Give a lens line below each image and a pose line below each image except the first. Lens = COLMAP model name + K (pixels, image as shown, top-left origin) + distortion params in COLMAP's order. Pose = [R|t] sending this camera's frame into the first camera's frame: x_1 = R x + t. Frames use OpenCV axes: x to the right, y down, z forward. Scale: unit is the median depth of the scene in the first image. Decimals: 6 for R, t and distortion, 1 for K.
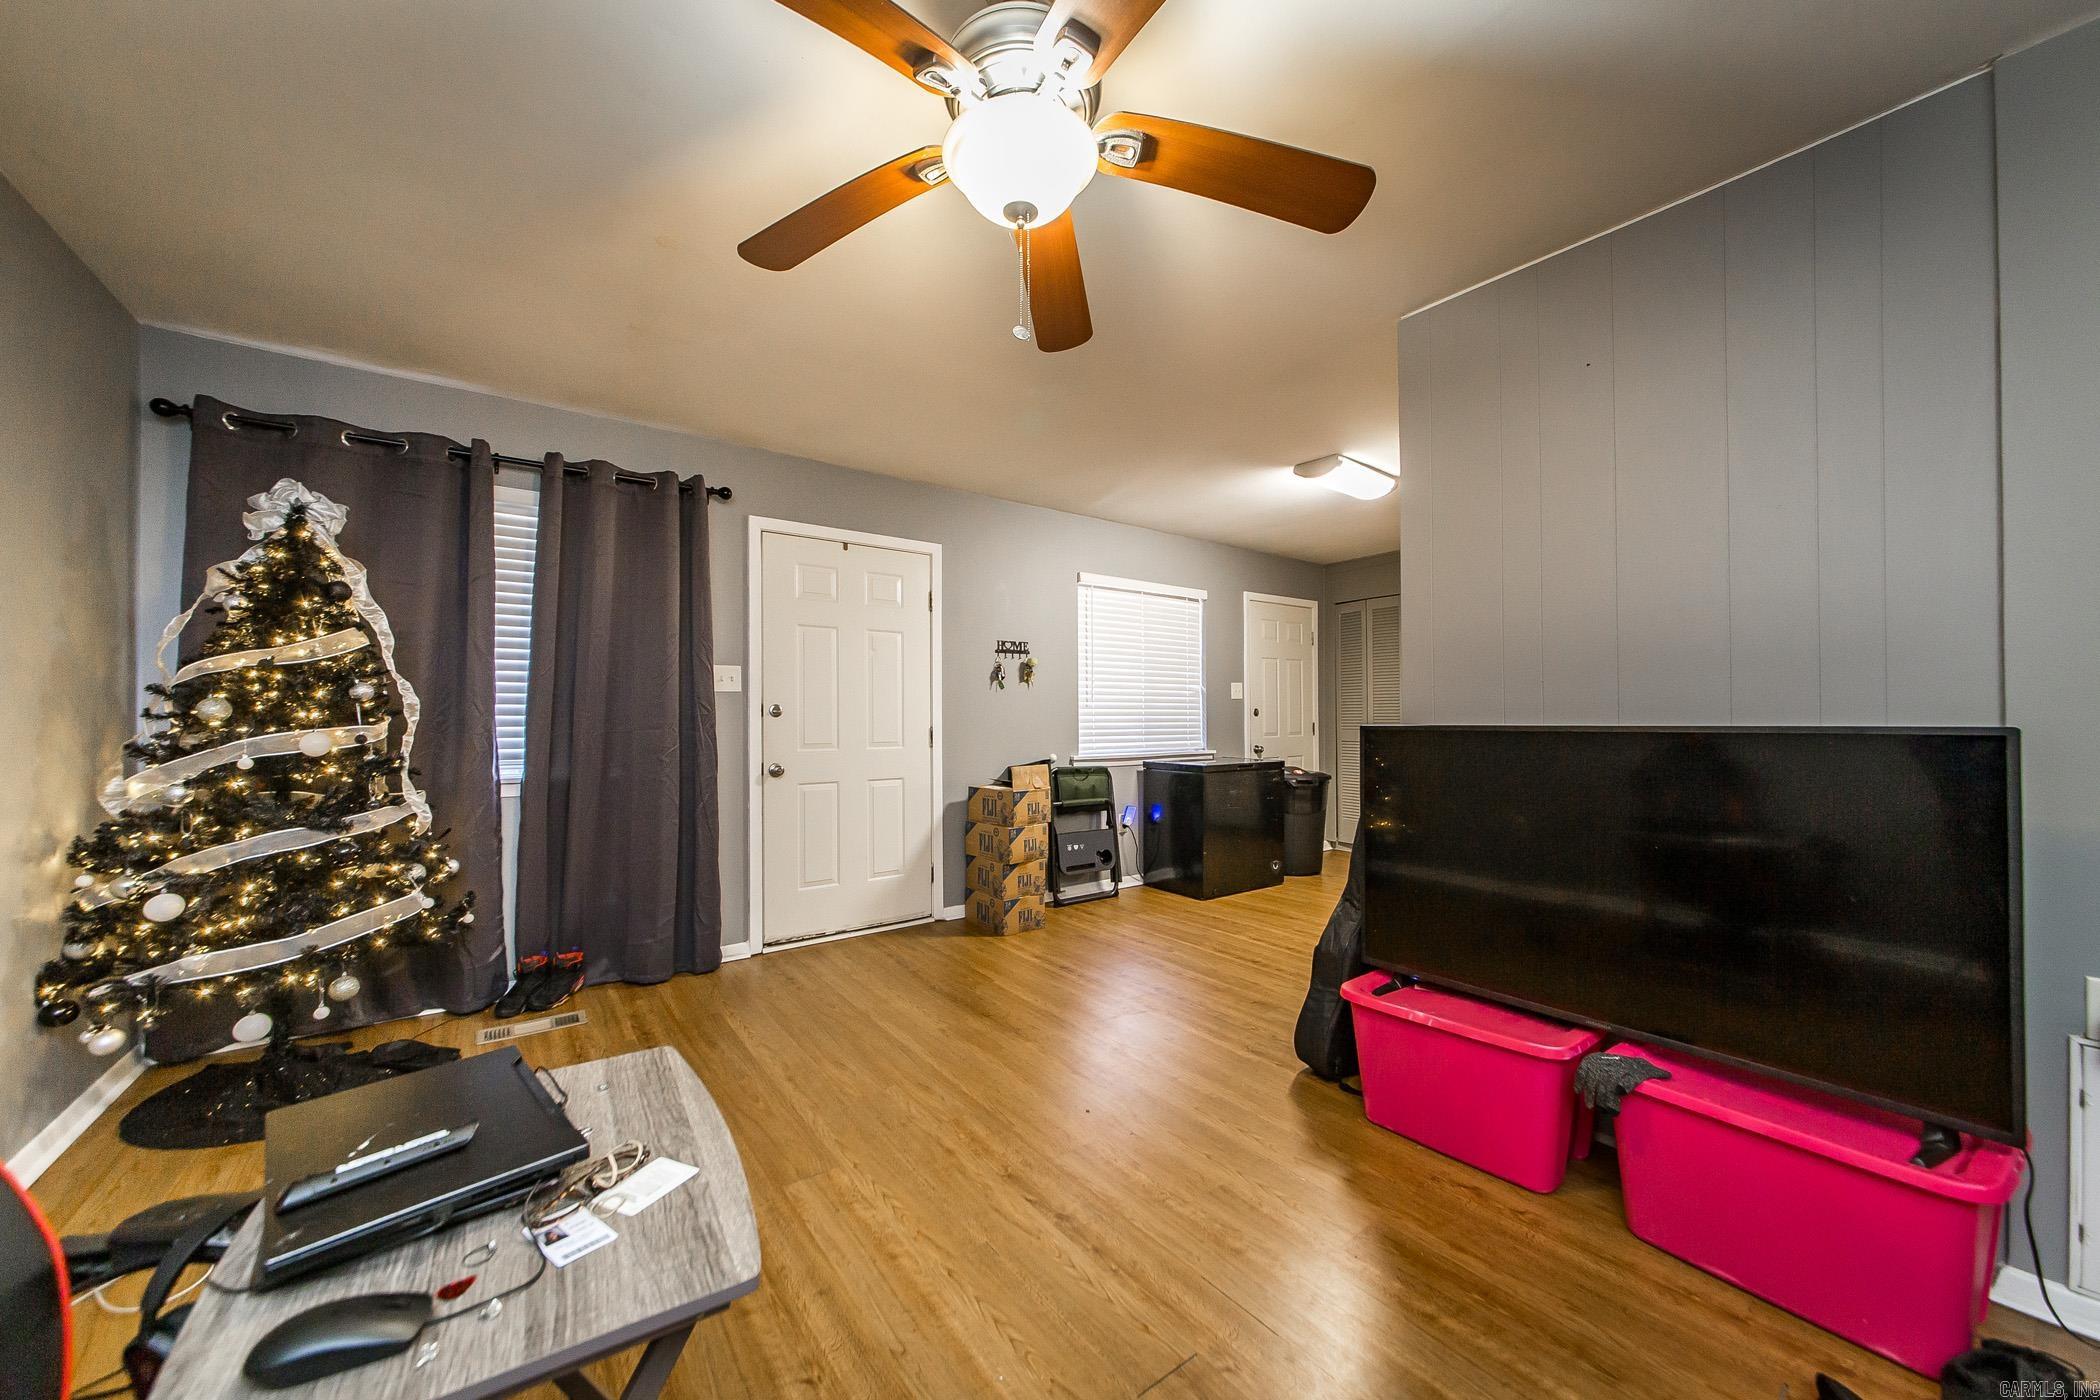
lens RADIAL K [[755.1, 0, 1037.2], [0, 755.1, 704.0], [0, 0, 1]] dist [-0.001169, -0.000094]
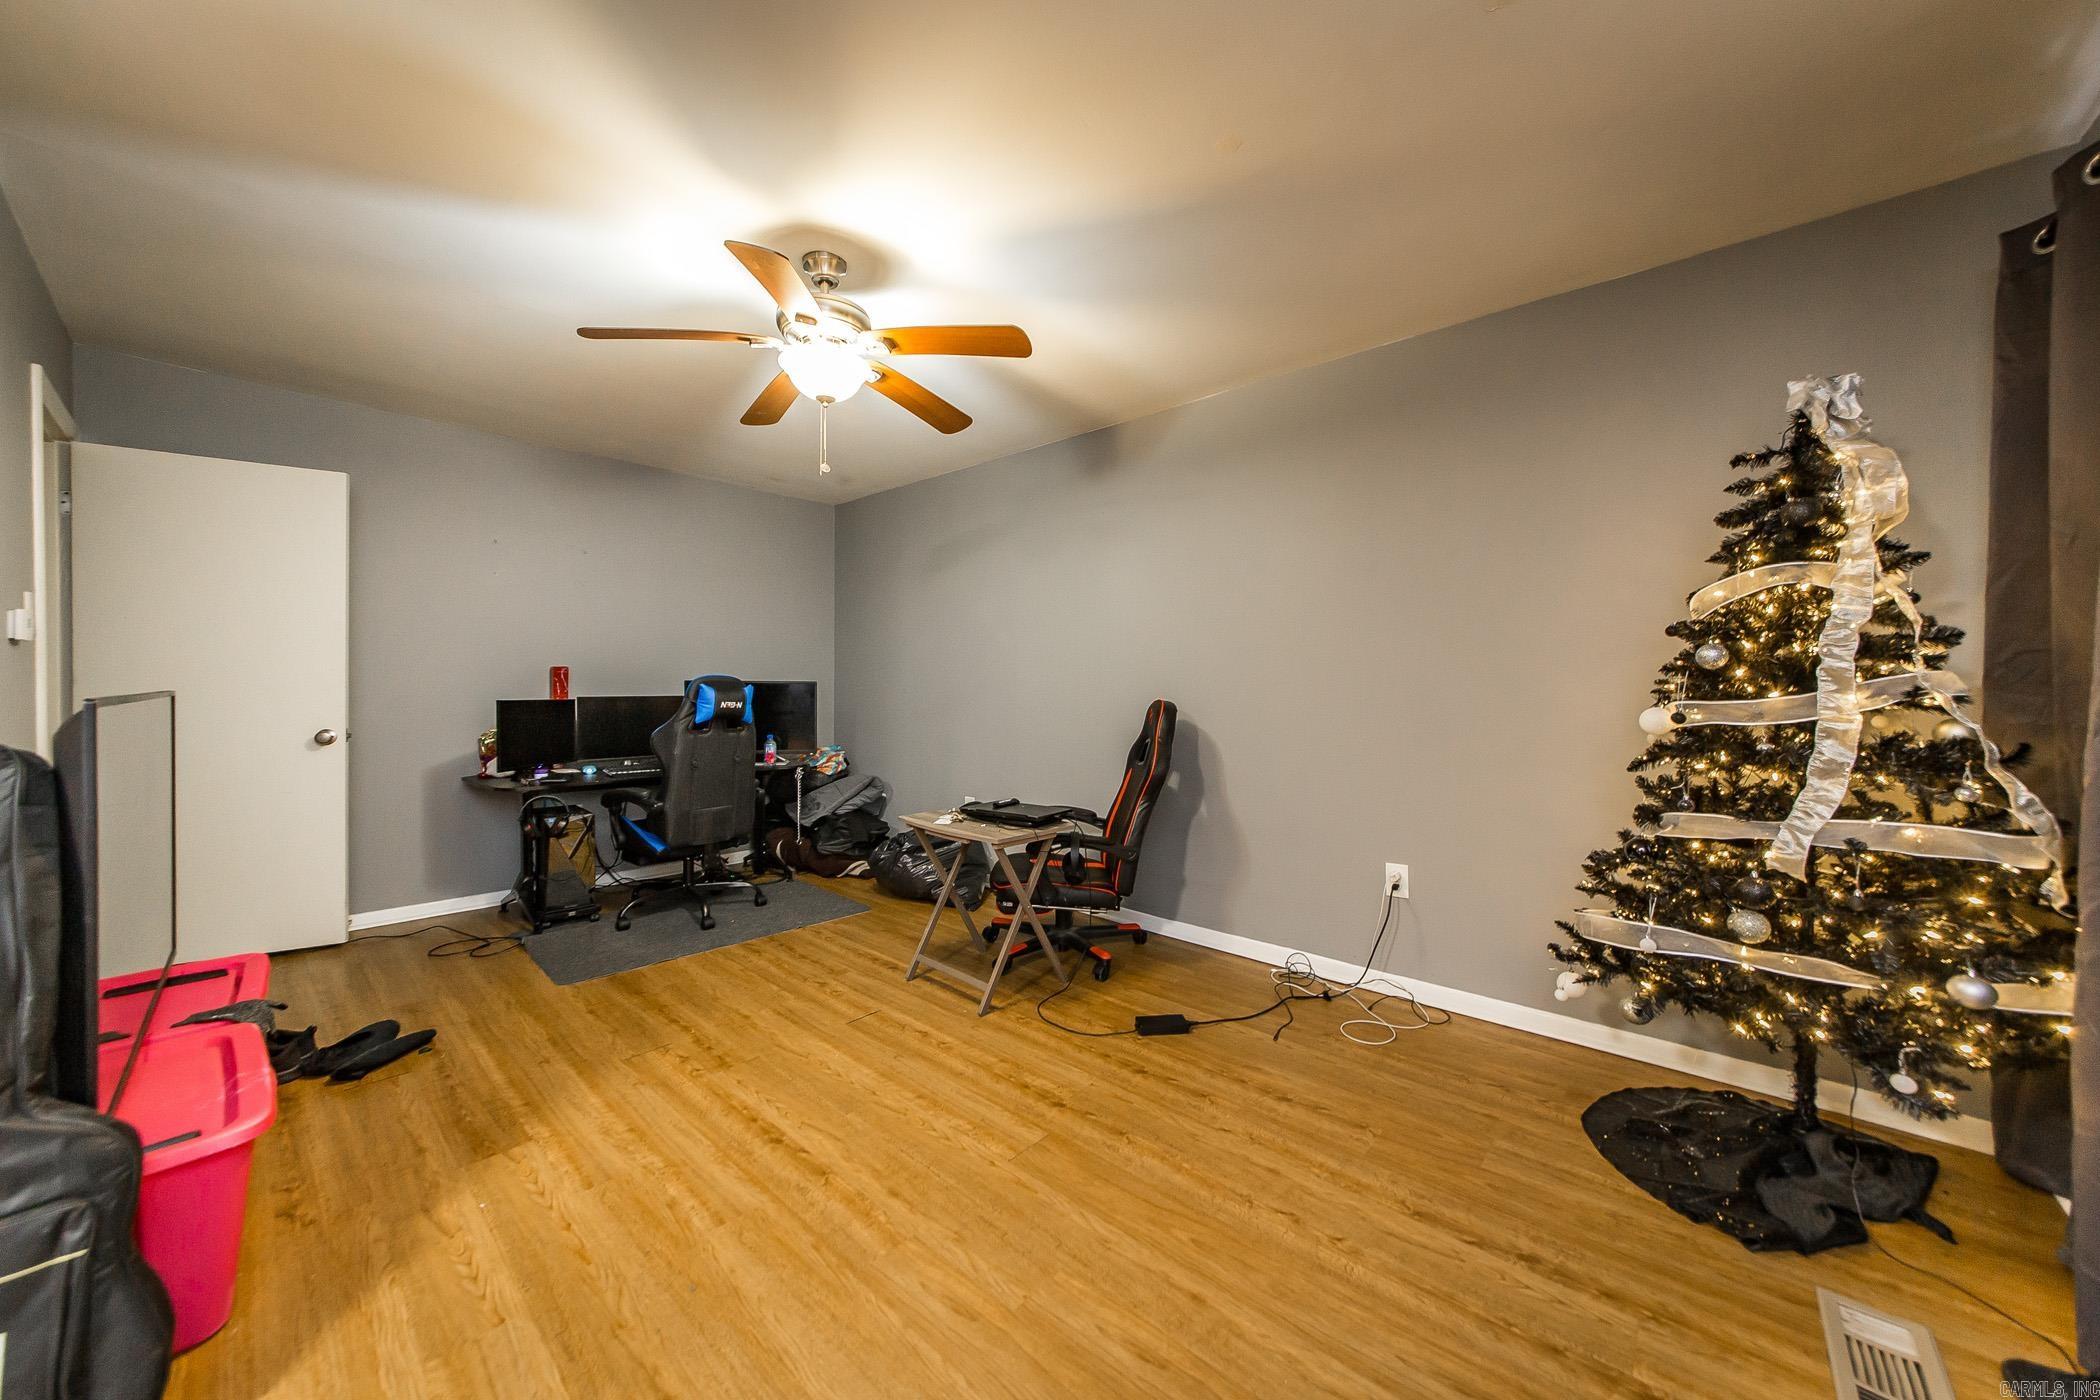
lens RADIAL K [[755.1, 0, 1037.2], [0, 755.1, 704.0], [0, 0, 1]] dist [-0.001169, -0.000094]
pose [[-0.980692, -0.000139, -0.195557, -0.050583], [-0.001624, 0.999971, 0.007434, 0.014814], [0.195550, 0.007608, -0.980664, 0.878036]]
